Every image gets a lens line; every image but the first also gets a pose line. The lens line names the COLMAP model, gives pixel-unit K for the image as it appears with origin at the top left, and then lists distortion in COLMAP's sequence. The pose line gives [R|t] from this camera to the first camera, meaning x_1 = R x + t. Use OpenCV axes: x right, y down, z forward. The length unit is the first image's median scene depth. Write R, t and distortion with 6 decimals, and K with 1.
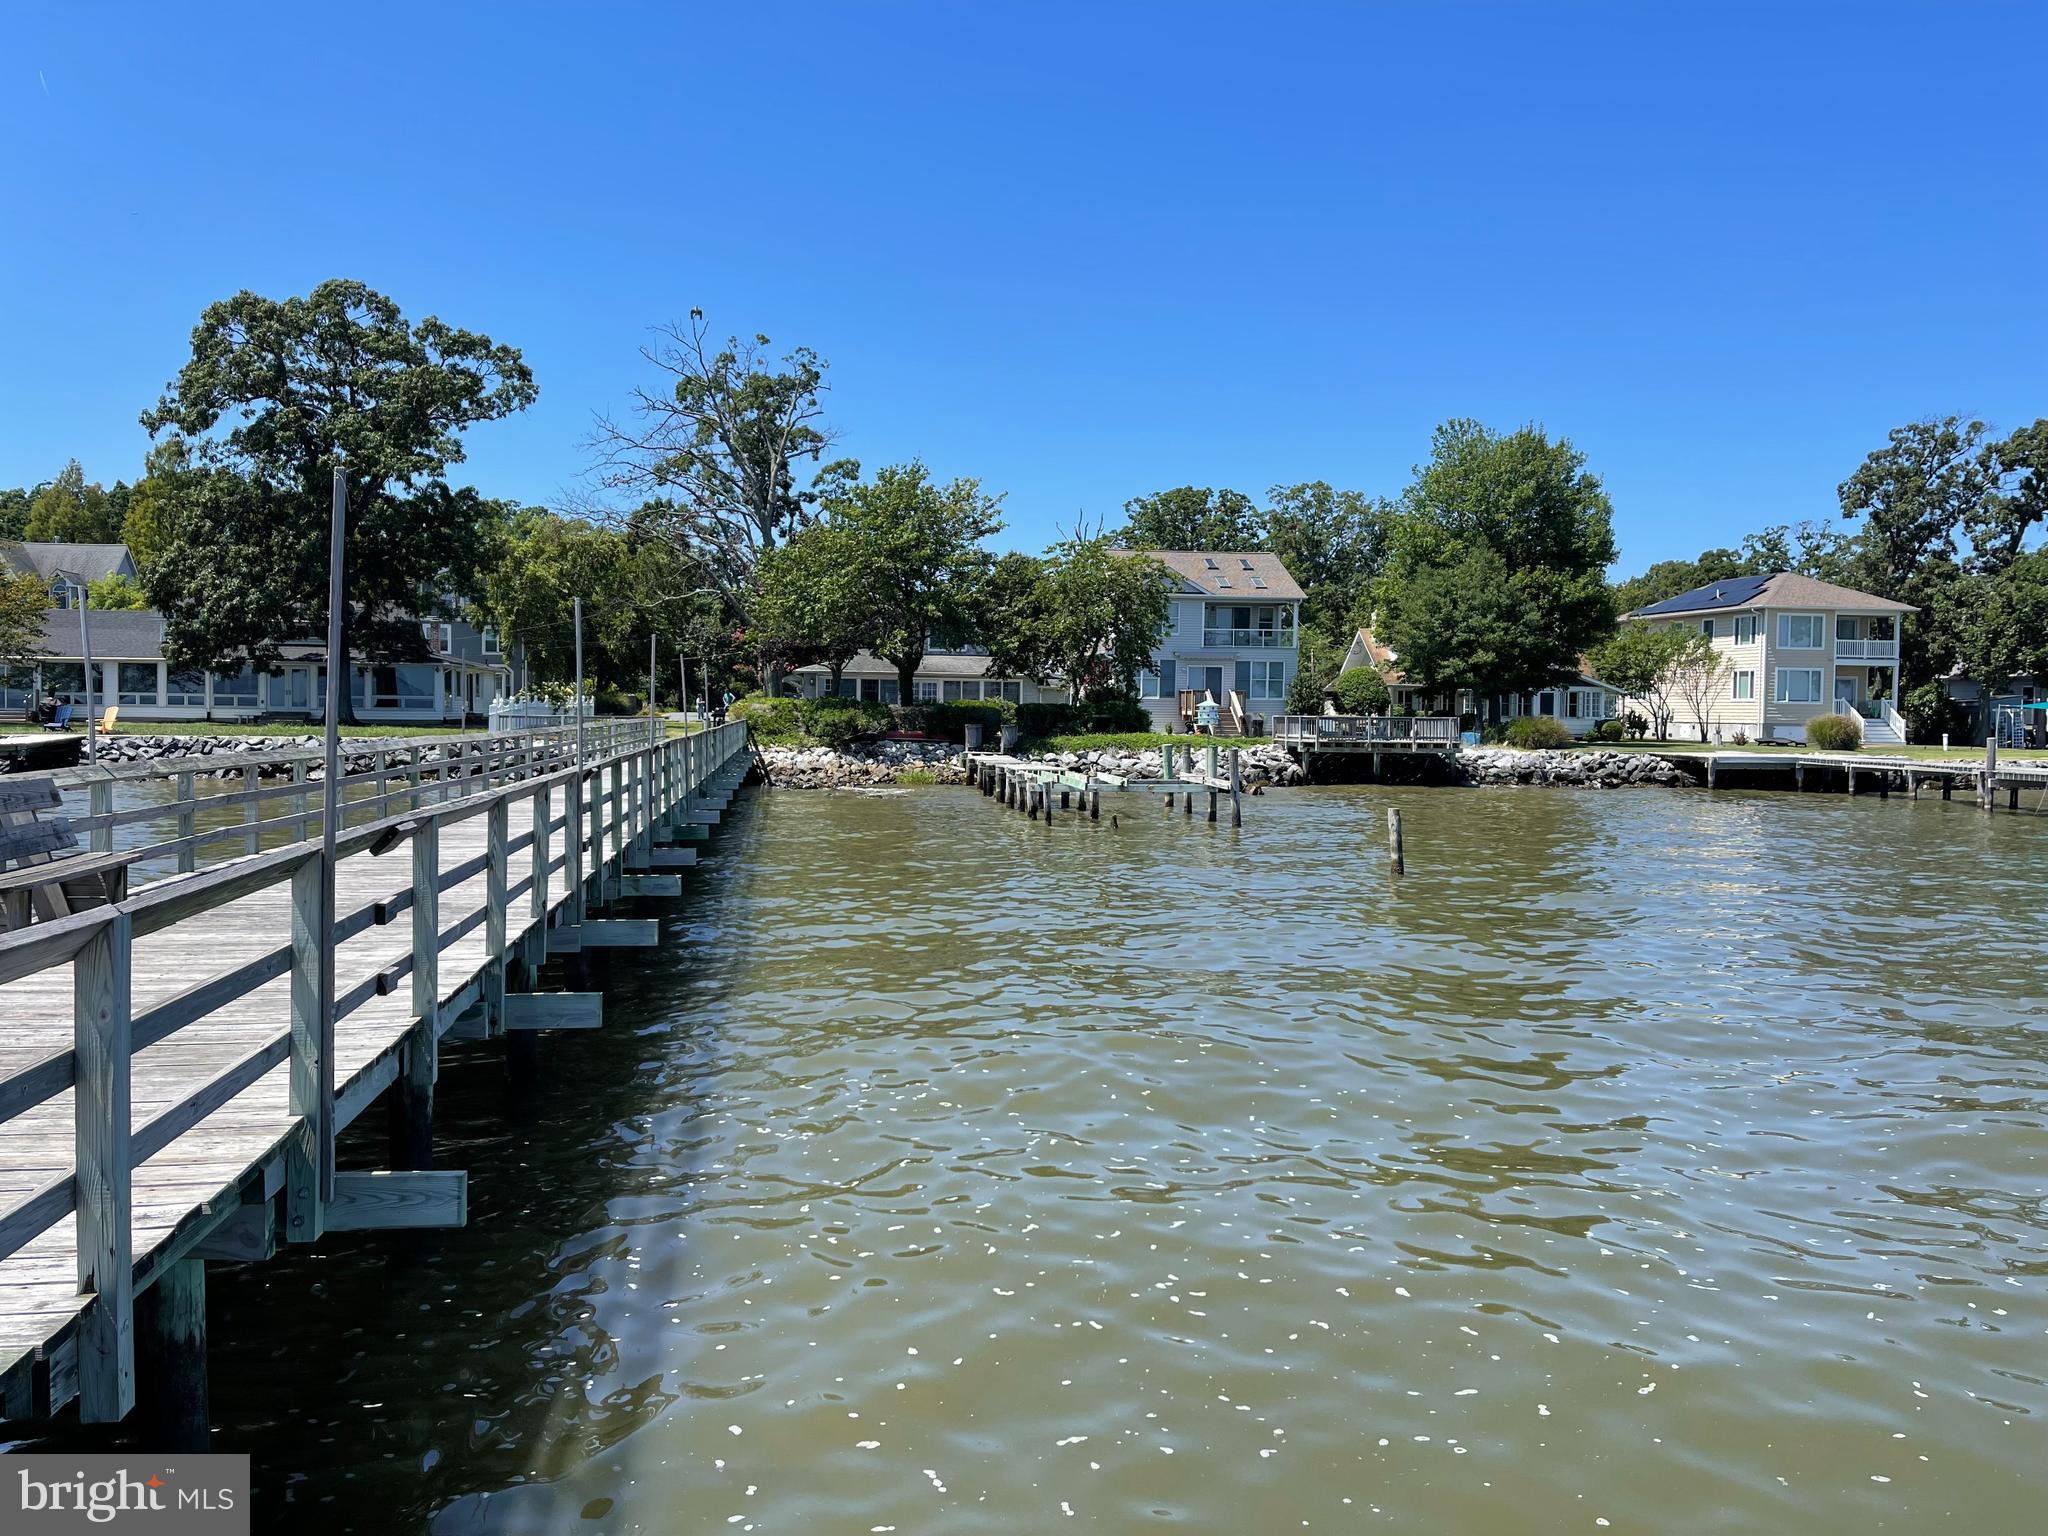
lens RADIAL K [[1517.0, 0, 1042.9], [0, 1517.0, 755.7], [0, 0, 1]] dist [0.051510, -0.059426]
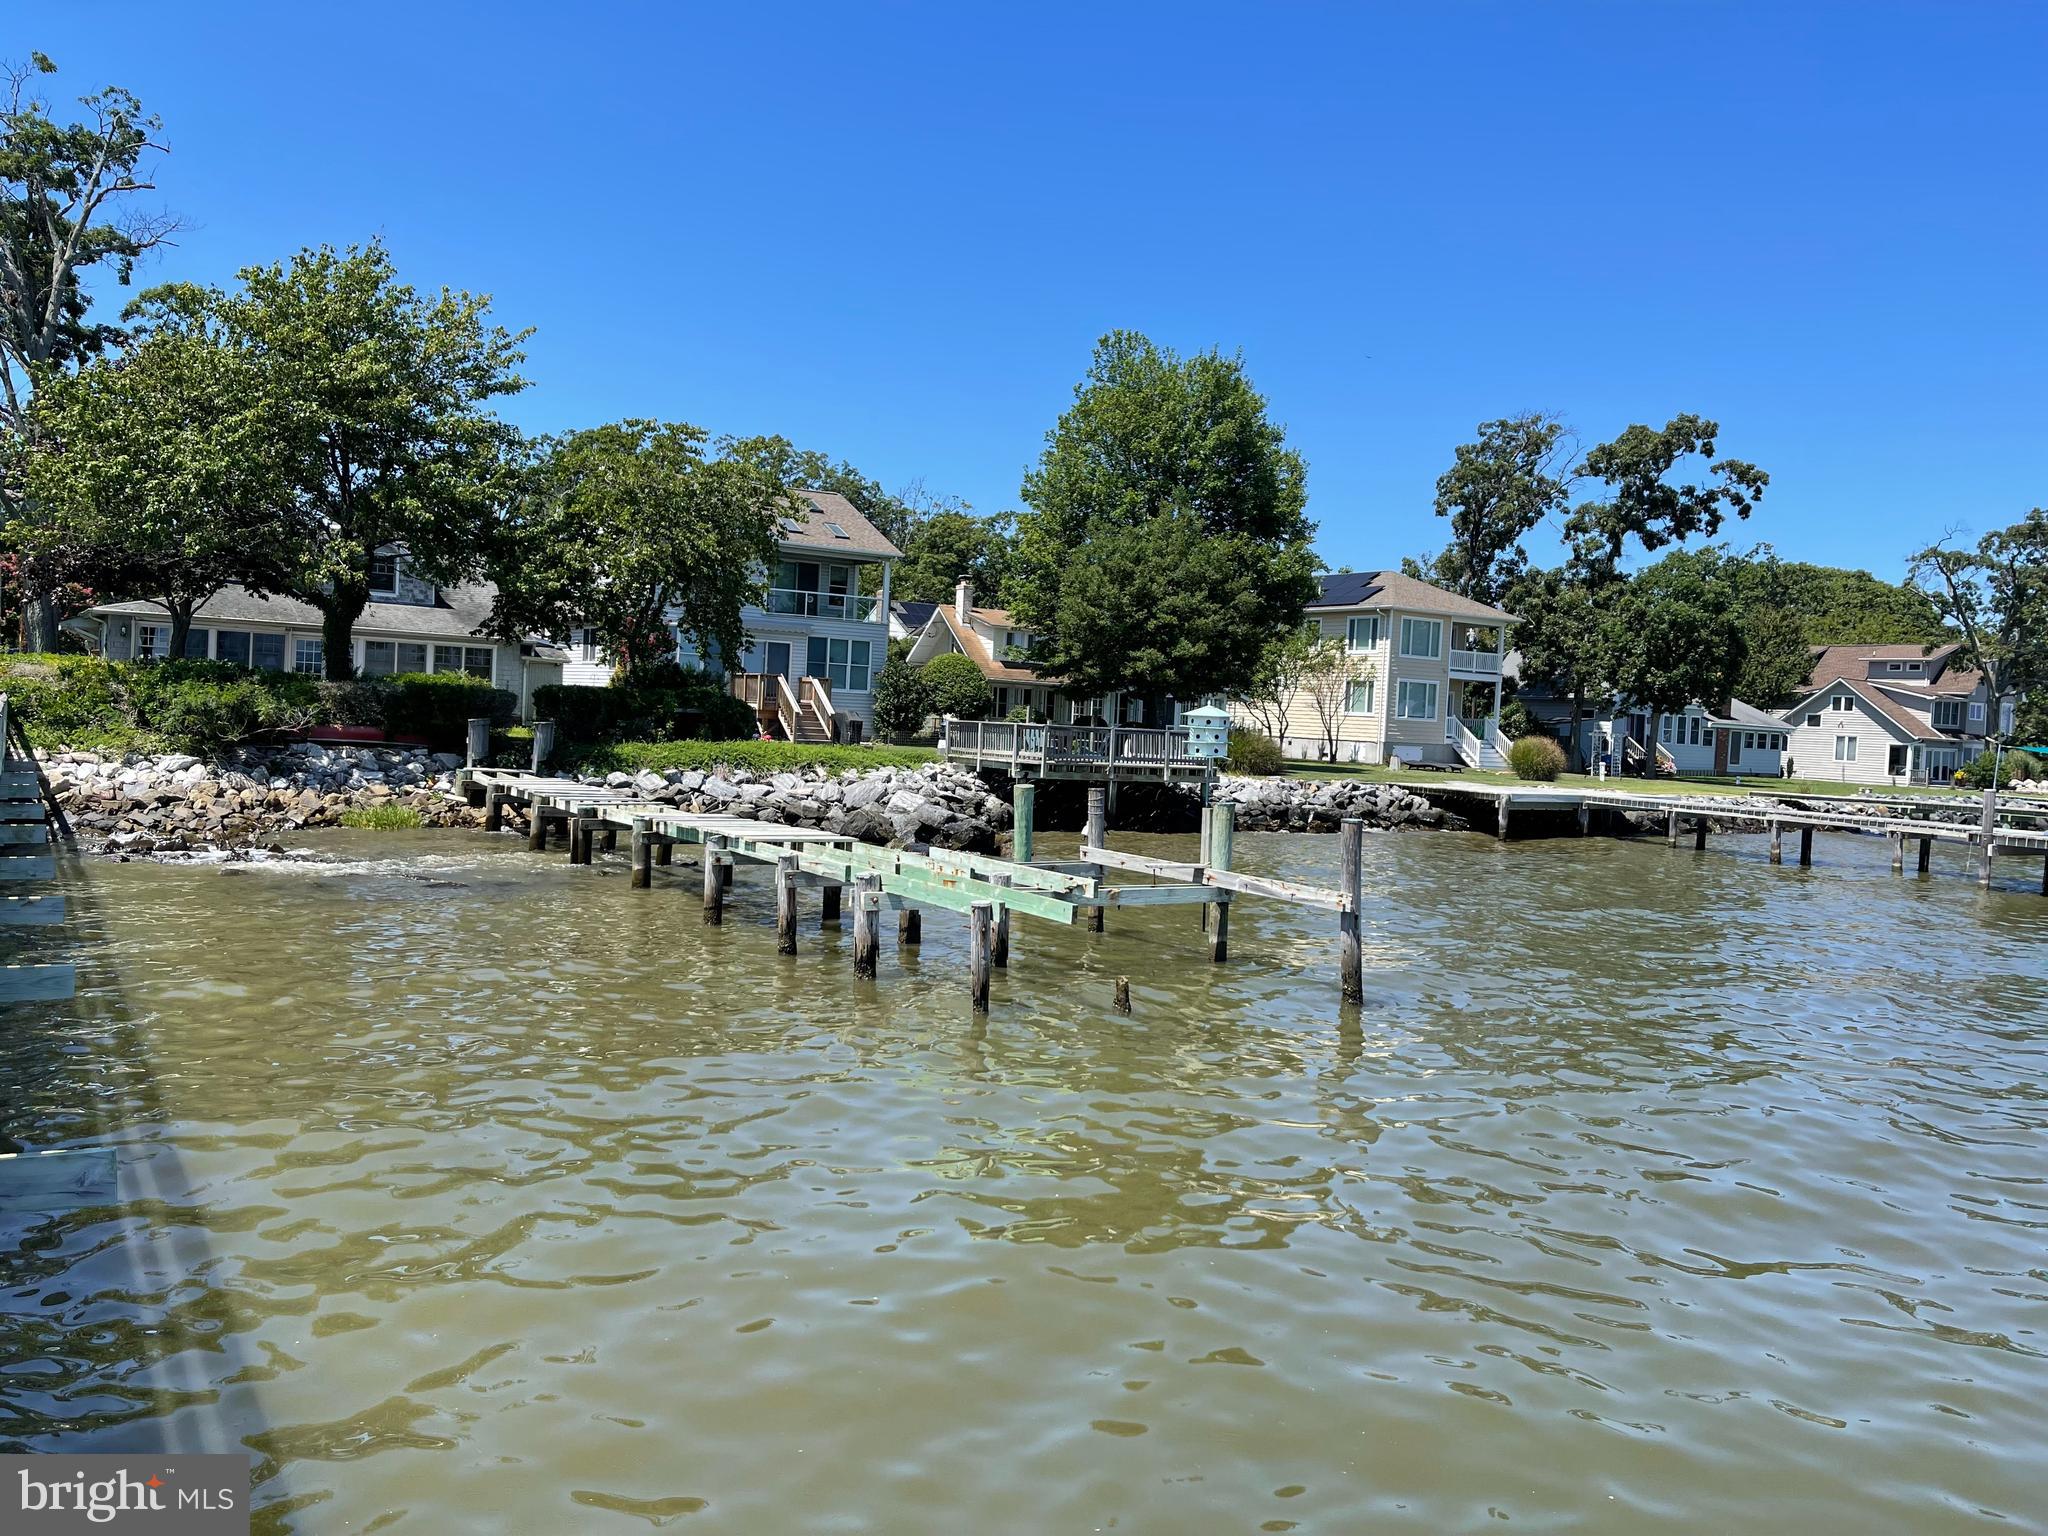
lens RADIAL K [[1537.2, 0, 1025.0], [0, 1537.2, 747.2], [0, 0, 1]] dist [0.082293, -0.117317]
pose [[0.917626, 0.025963, 0.396595, -0.081987], [-0.026753, 0.999636, -0.003543, -0.012541], [-0.396543, -0.007359, 0.917987, 0.359708]]
